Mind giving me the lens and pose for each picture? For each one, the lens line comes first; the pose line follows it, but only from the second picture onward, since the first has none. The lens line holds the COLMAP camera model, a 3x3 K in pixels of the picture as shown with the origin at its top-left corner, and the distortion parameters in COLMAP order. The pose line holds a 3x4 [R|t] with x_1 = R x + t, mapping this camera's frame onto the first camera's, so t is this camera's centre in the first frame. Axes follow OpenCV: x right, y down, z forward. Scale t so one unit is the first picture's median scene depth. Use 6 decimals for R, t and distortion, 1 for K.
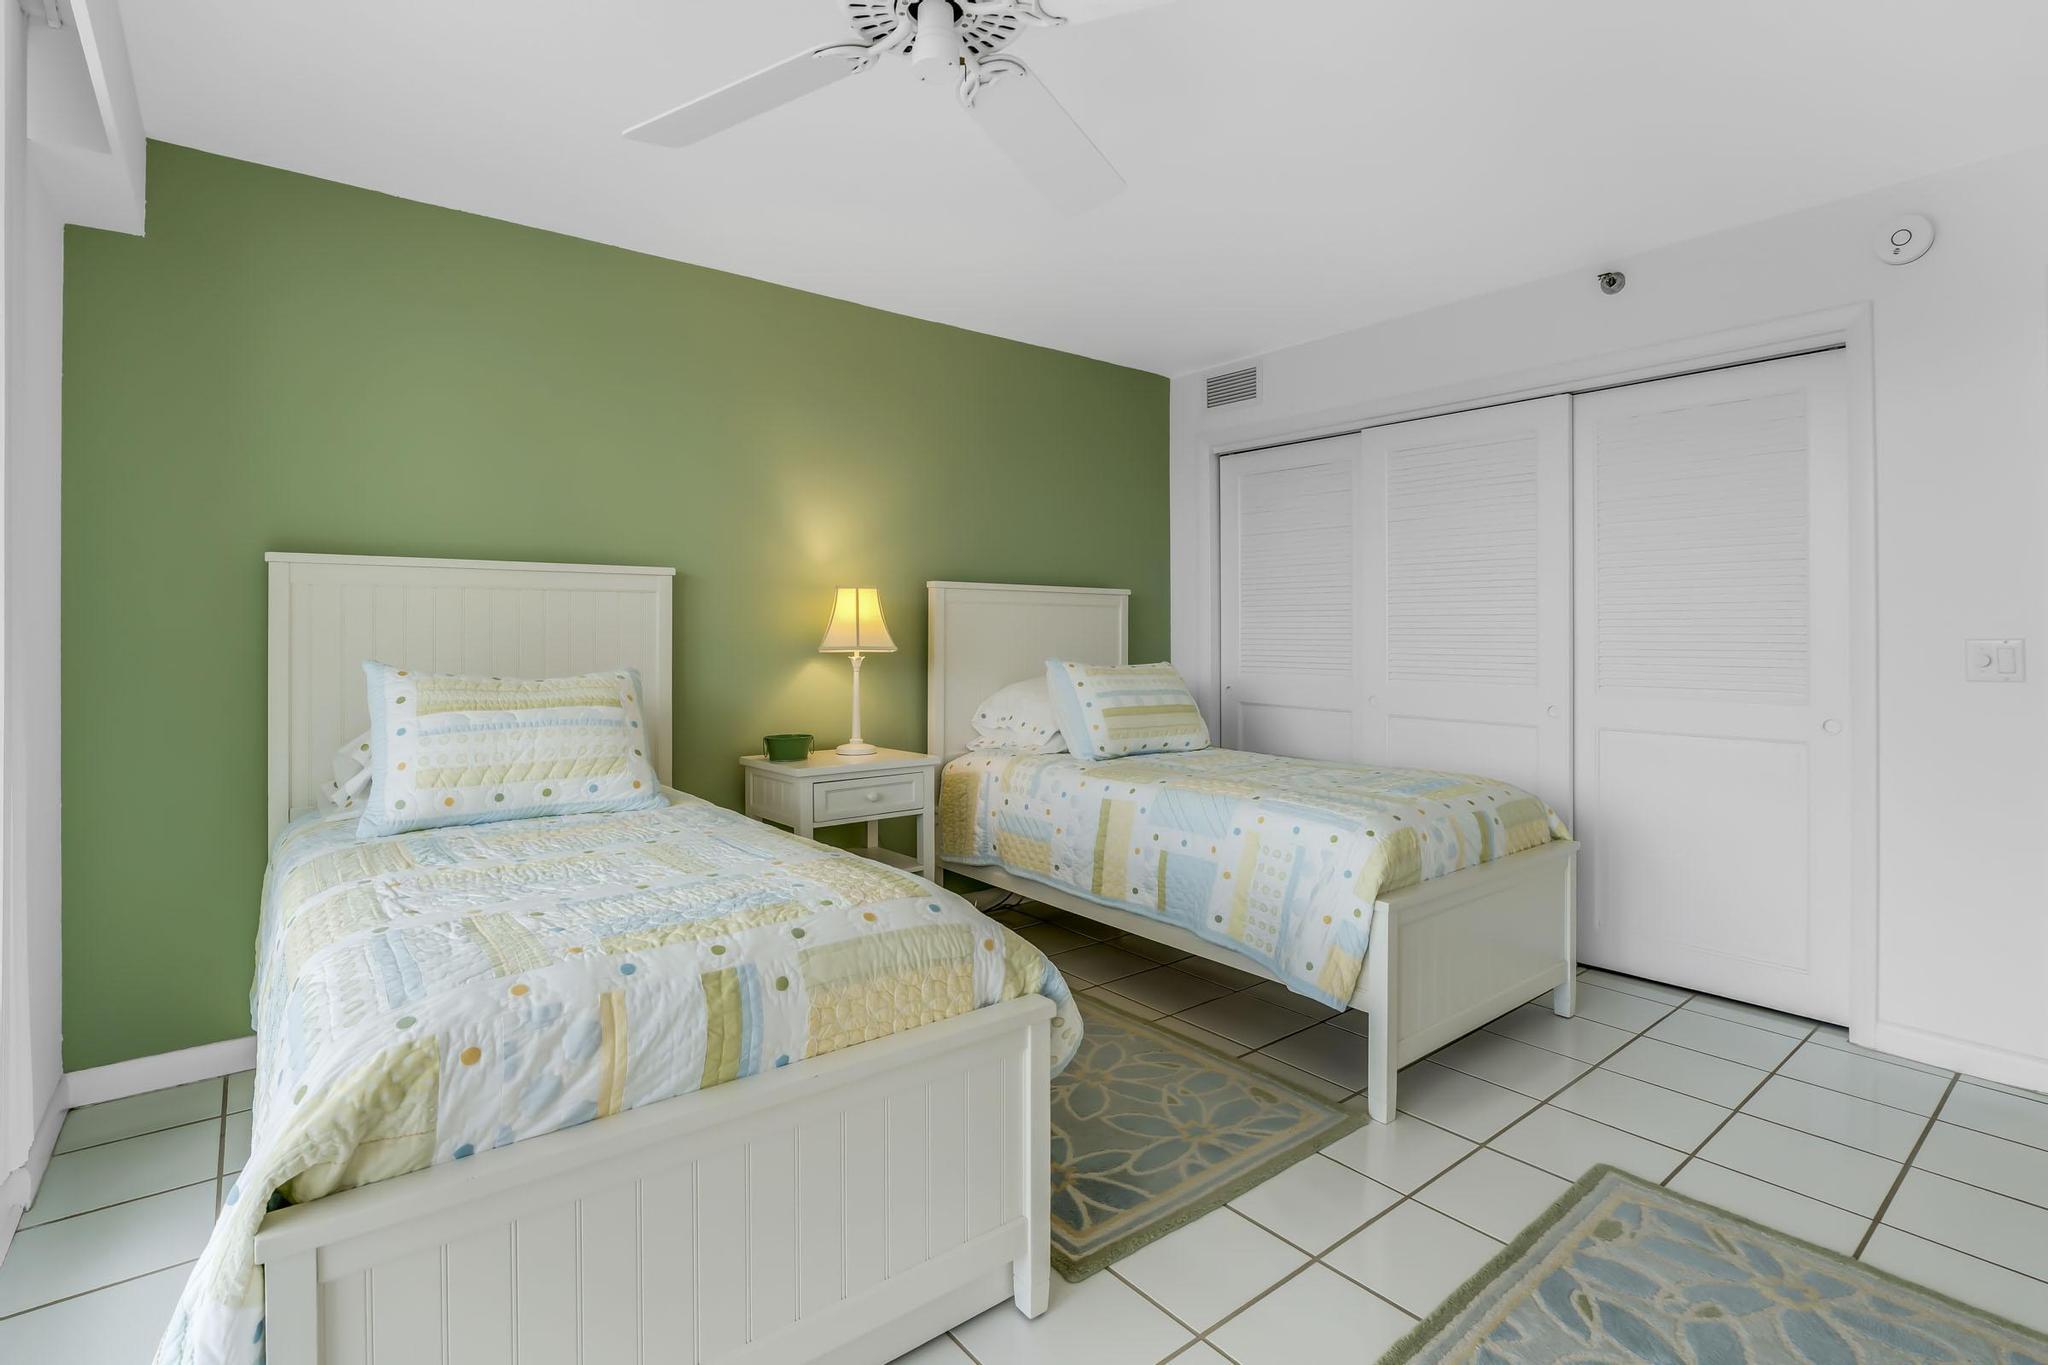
lens RADIAL K [[959.8, 0, 1016.5], [0, 959.8, 621.6], [0, 0, 1]] dist [-0.028073, 0.004138]
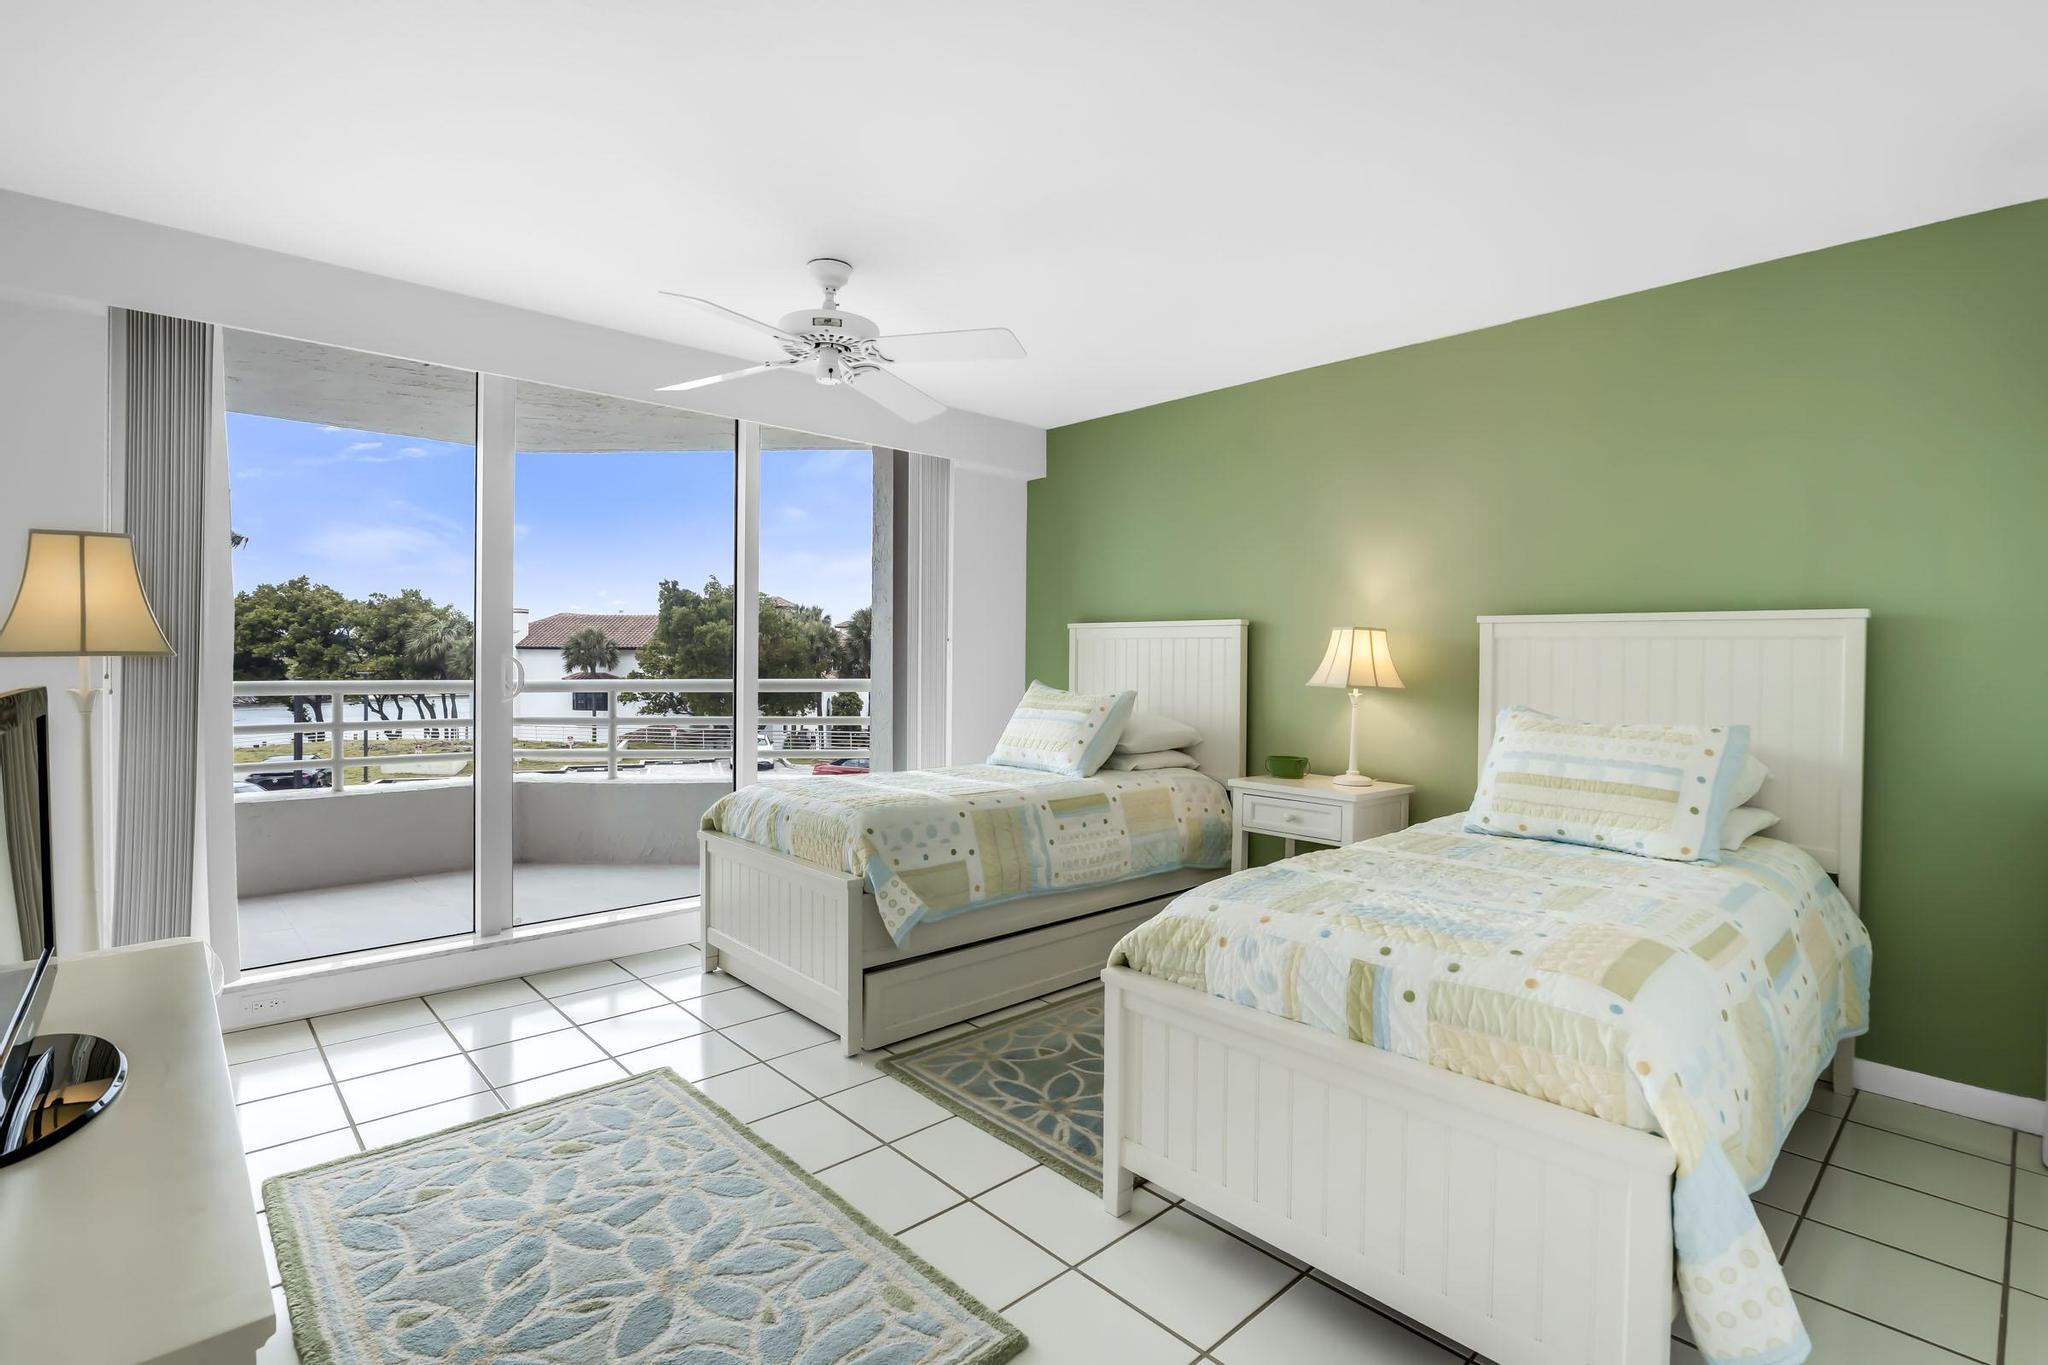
lens RADIAL K [[959.8, 0, 1037.3], [0, 959.8, 684.0], [0, 0, 1]] dist [-0.028073, 0.004138]
pose [[0.086843, 0.014644, -0.996114, 1.204556], [-0.013791, 0.999814, 0.013496, 0.021340], [0.996127, 0.012566, 0.087028, 0.807474]]
